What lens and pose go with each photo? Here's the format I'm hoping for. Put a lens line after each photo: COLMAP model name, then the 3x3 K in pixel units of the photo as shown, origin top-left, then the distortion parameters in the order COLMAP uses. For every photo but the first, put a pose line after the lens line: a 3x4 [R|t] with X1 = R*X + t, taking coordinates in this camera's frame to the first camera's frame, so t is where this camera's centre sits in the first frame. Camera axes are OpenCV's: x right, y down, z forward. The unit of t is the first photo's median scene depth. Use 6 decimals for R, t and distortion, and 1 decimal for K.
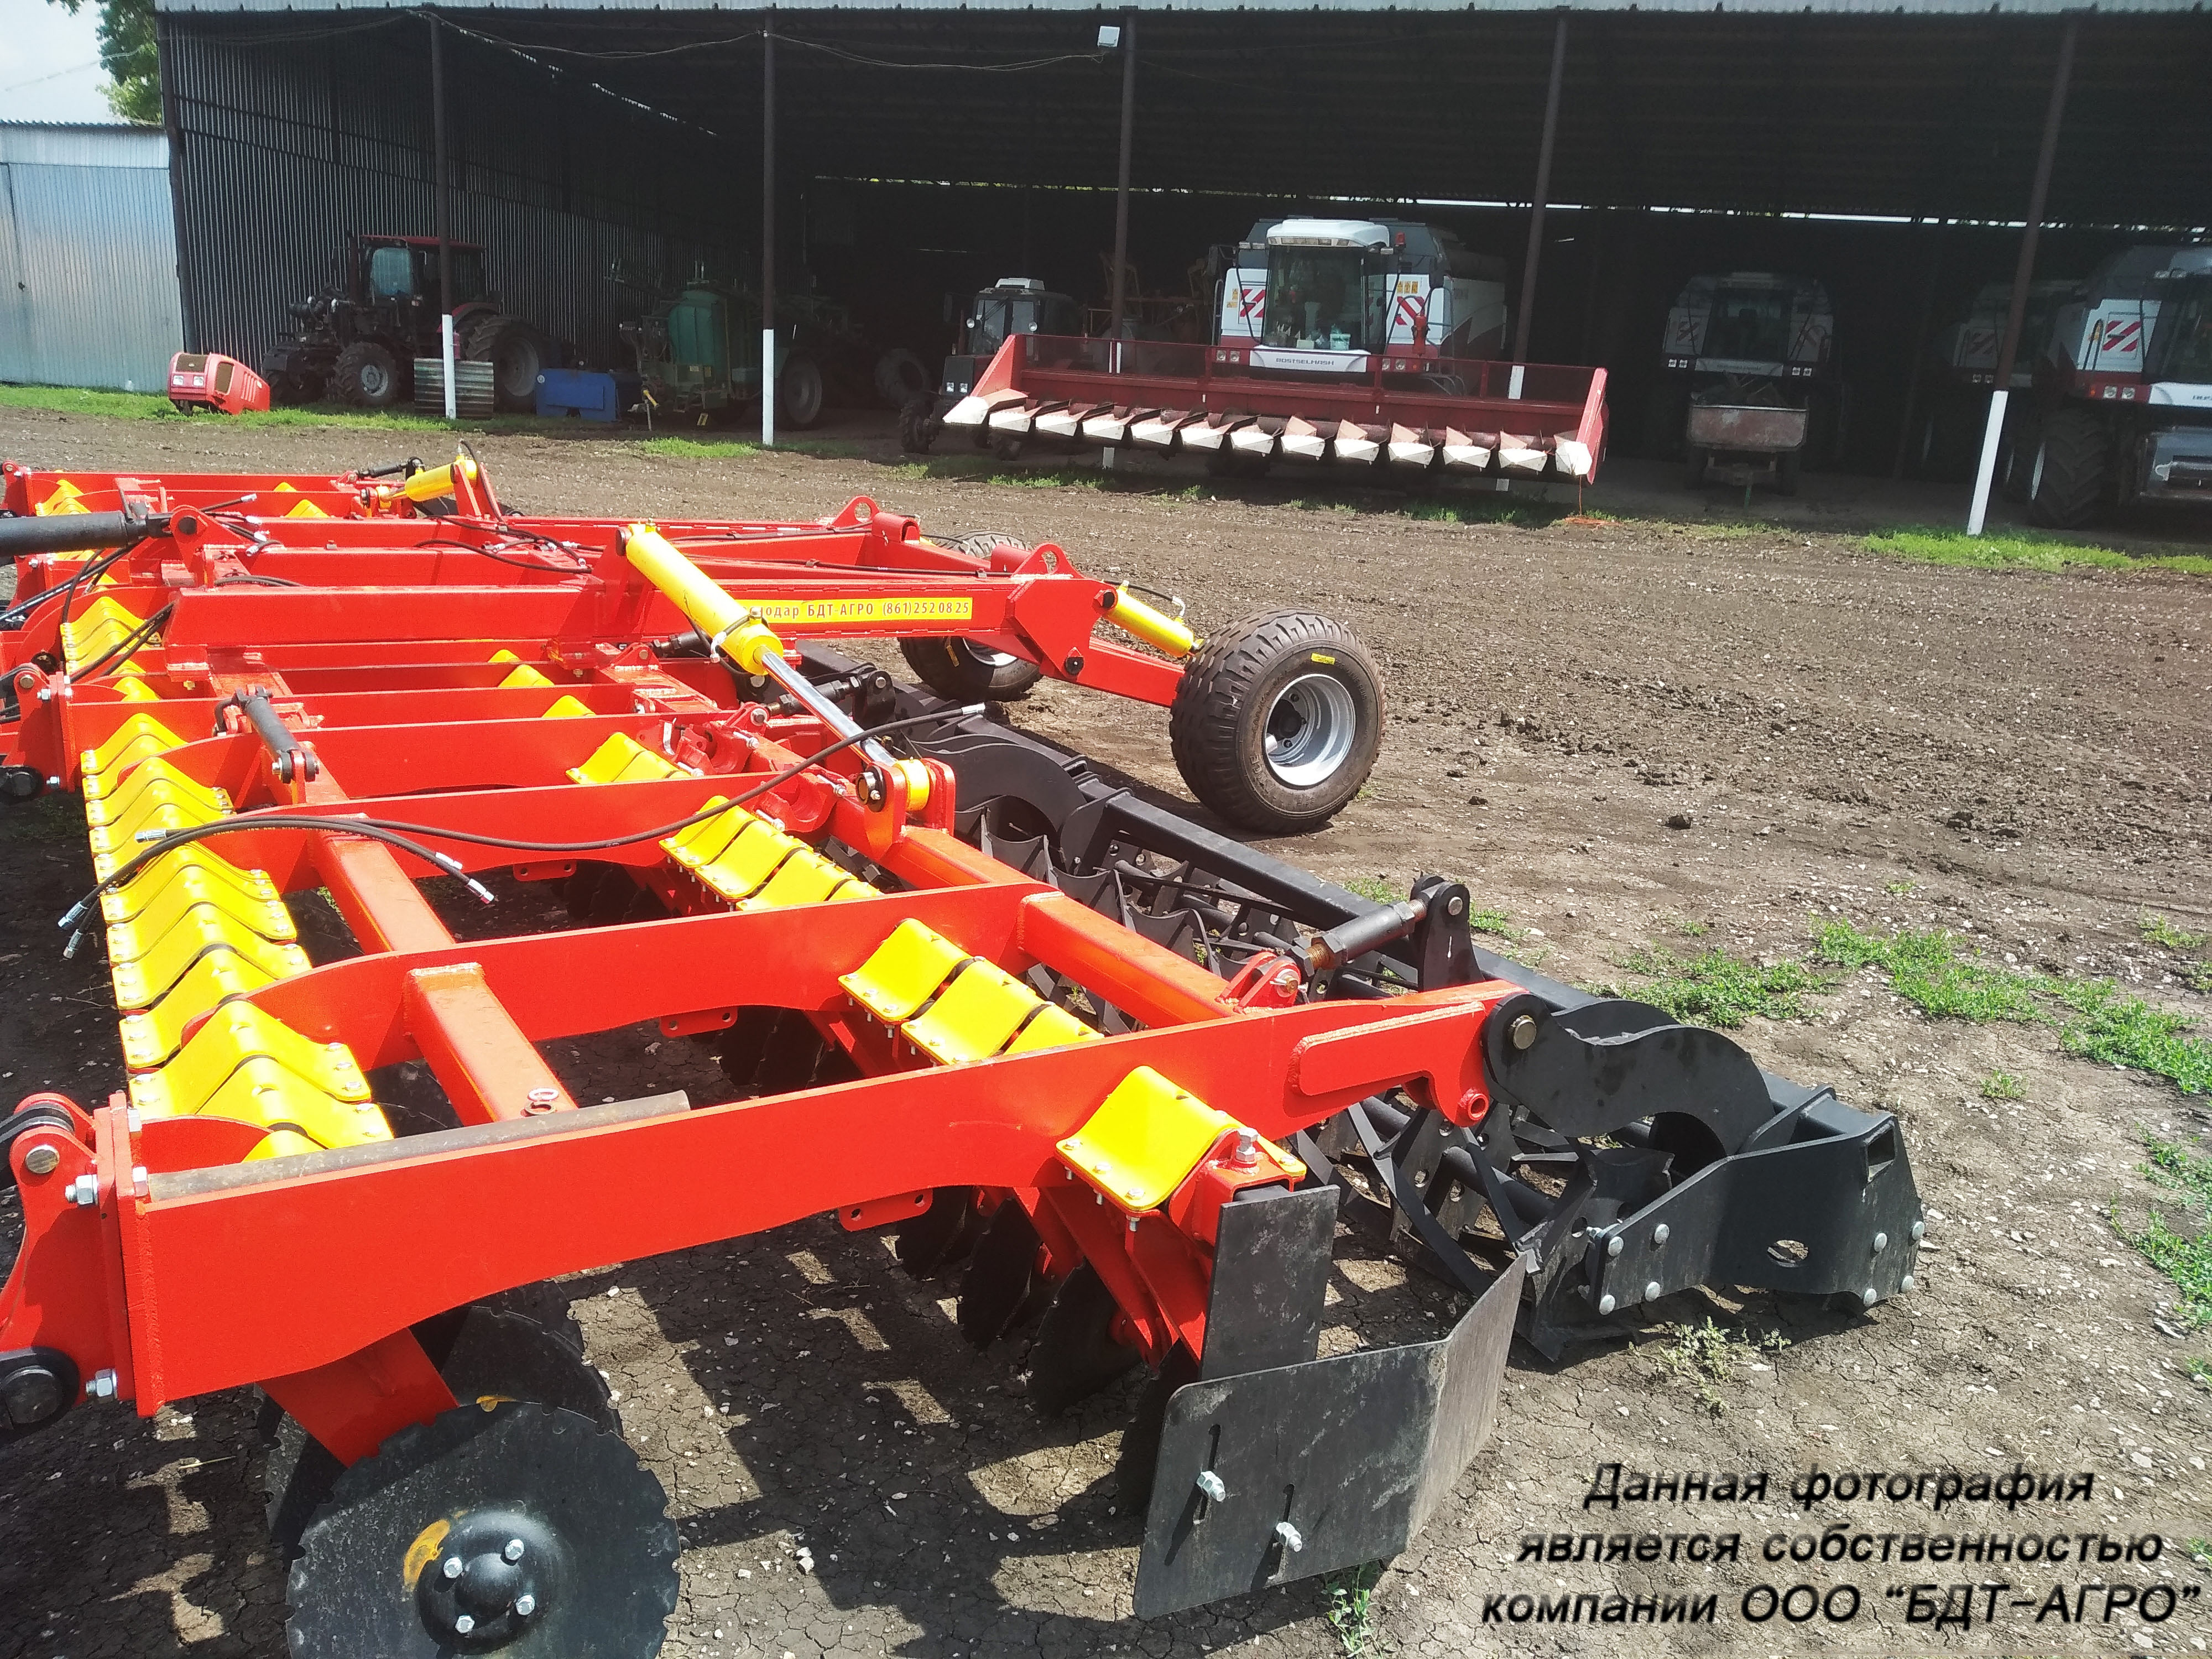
lens RADIAL K [[1658.8, 0, 1106.0], [0, 1658.8, 829.5], [0, 0, 1]] dist [0.043333, -0.067605]
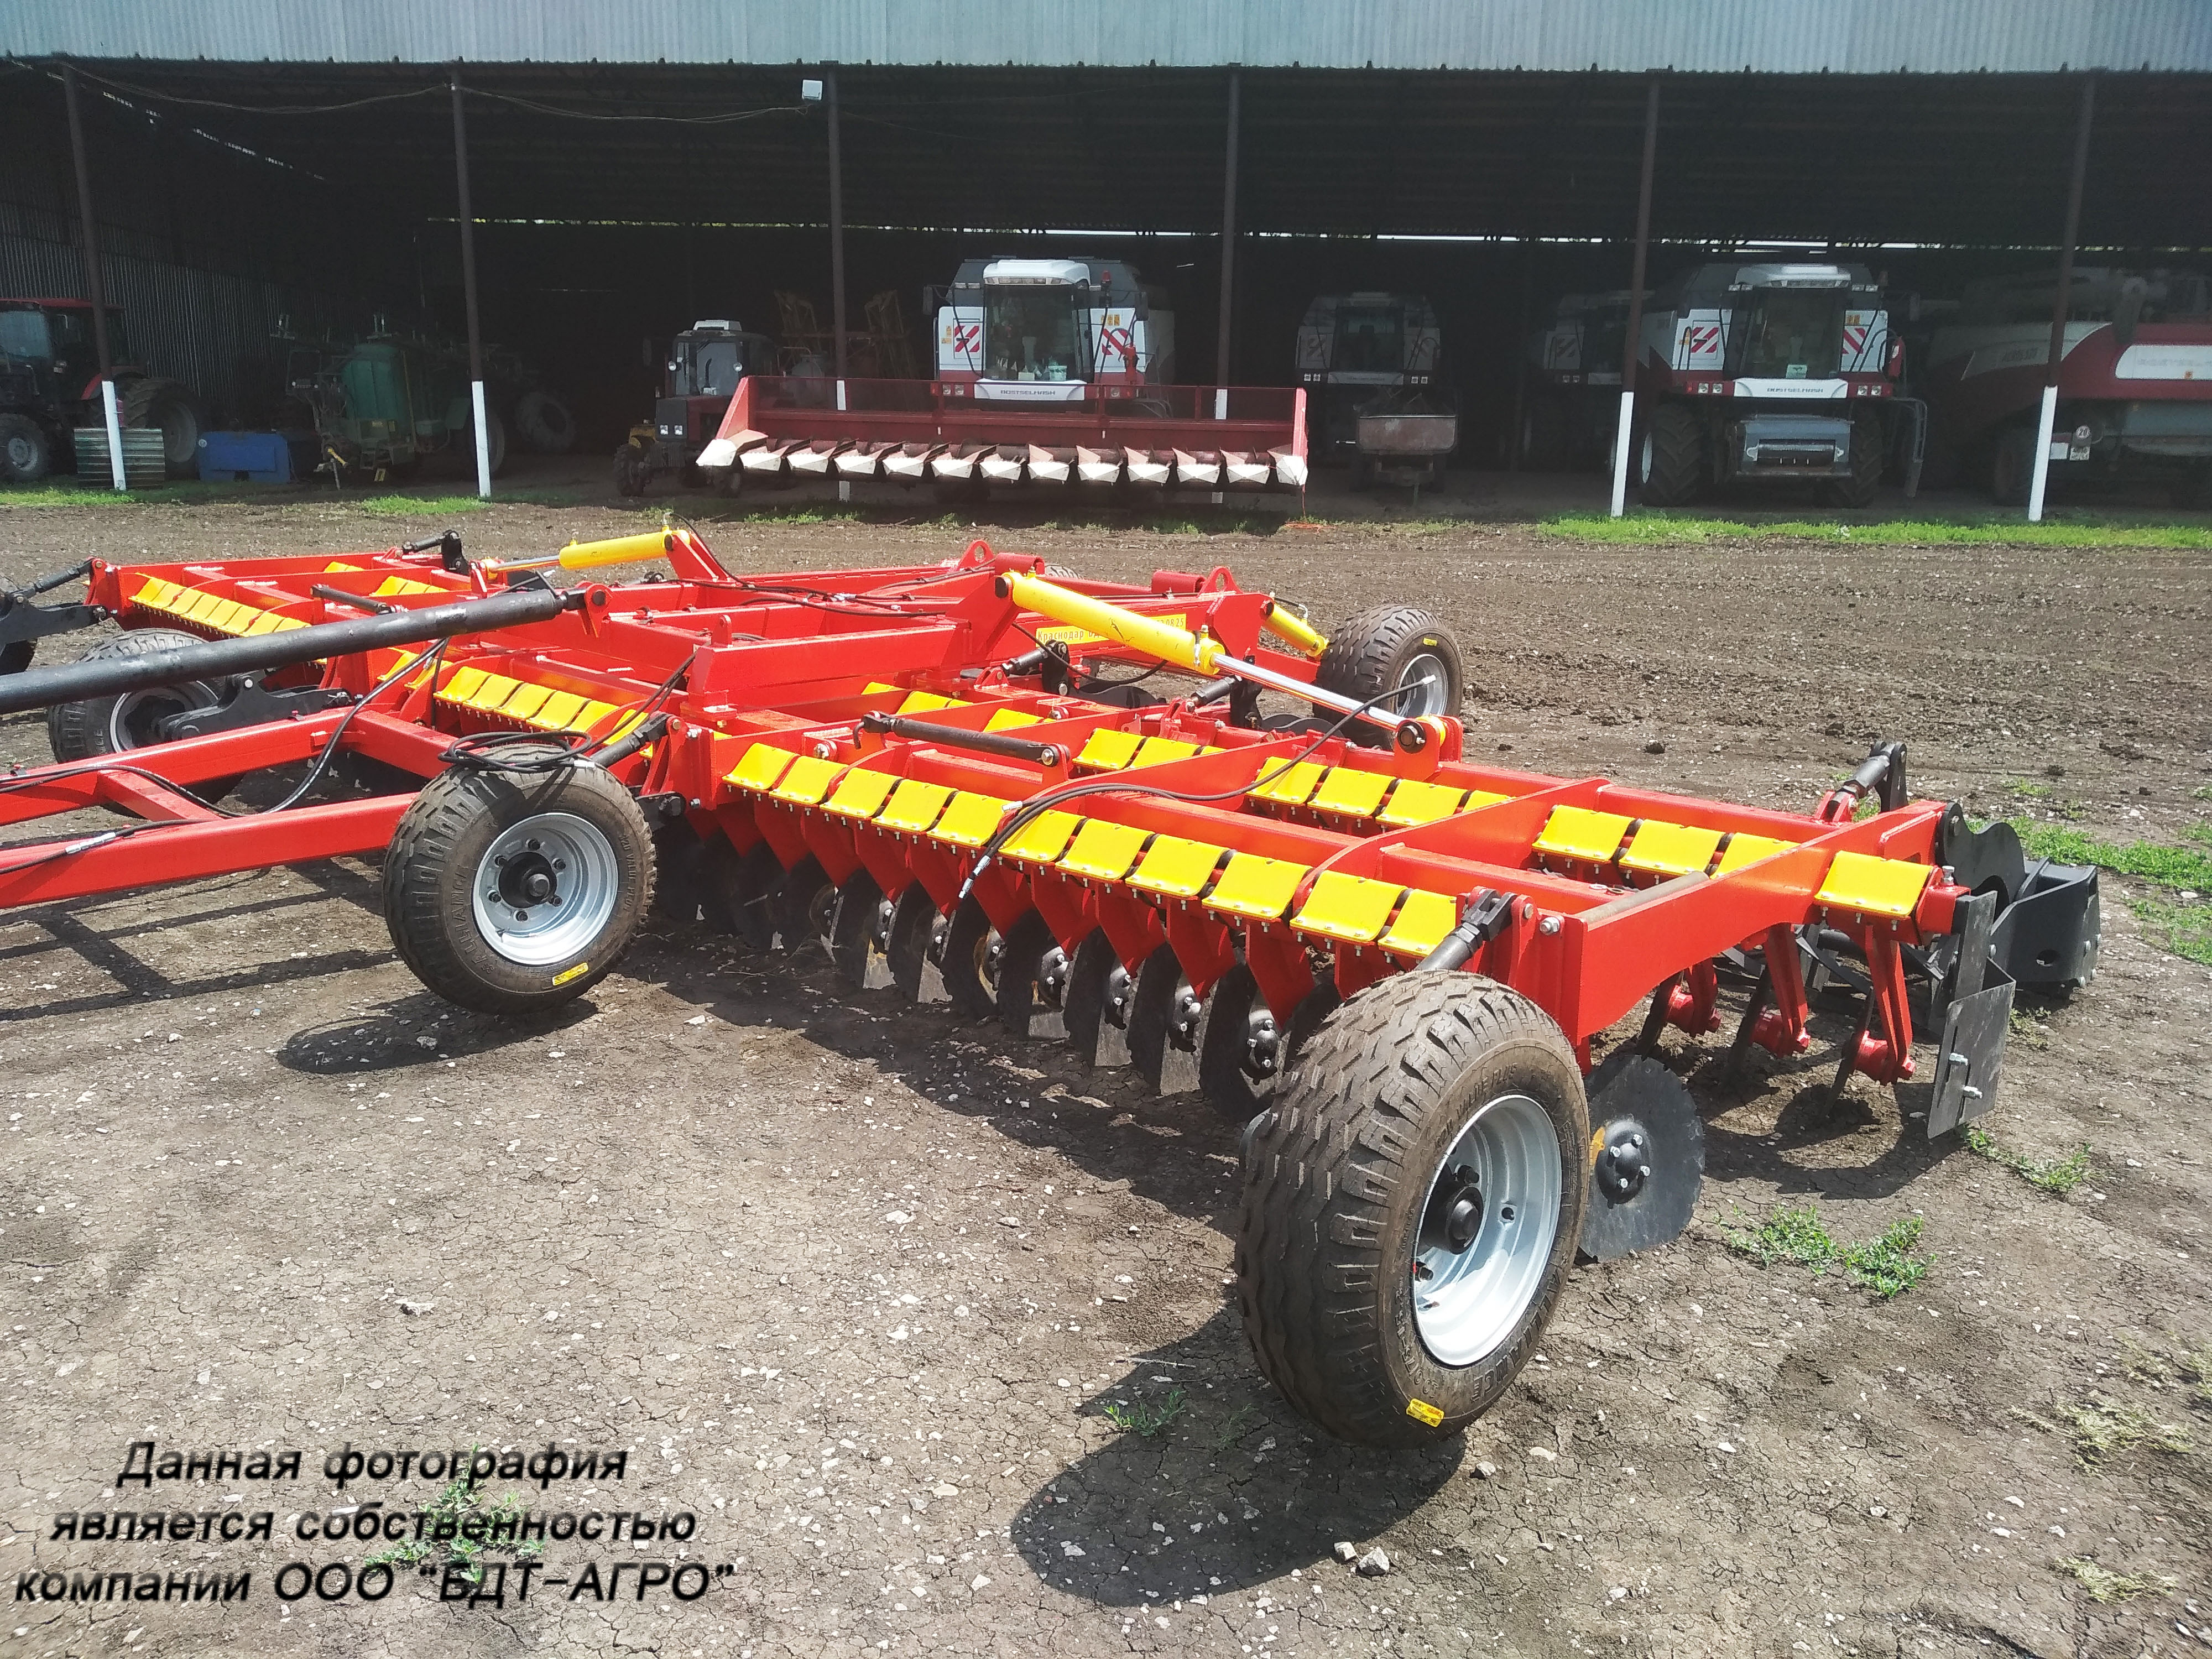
lens RADIAL K [[1658.8, 0, 1106.0], [0, 1658.8, 829.5], [0, 0, 1]] dist [0.043333, -0.067605]
pose [[0.970526, -0.100548, 0.219018, -0.093413], [0.103223, 0.994658, -0.000776, 0.003745], [-0.217770, 0.023361, 0.975721, -0.044875]]
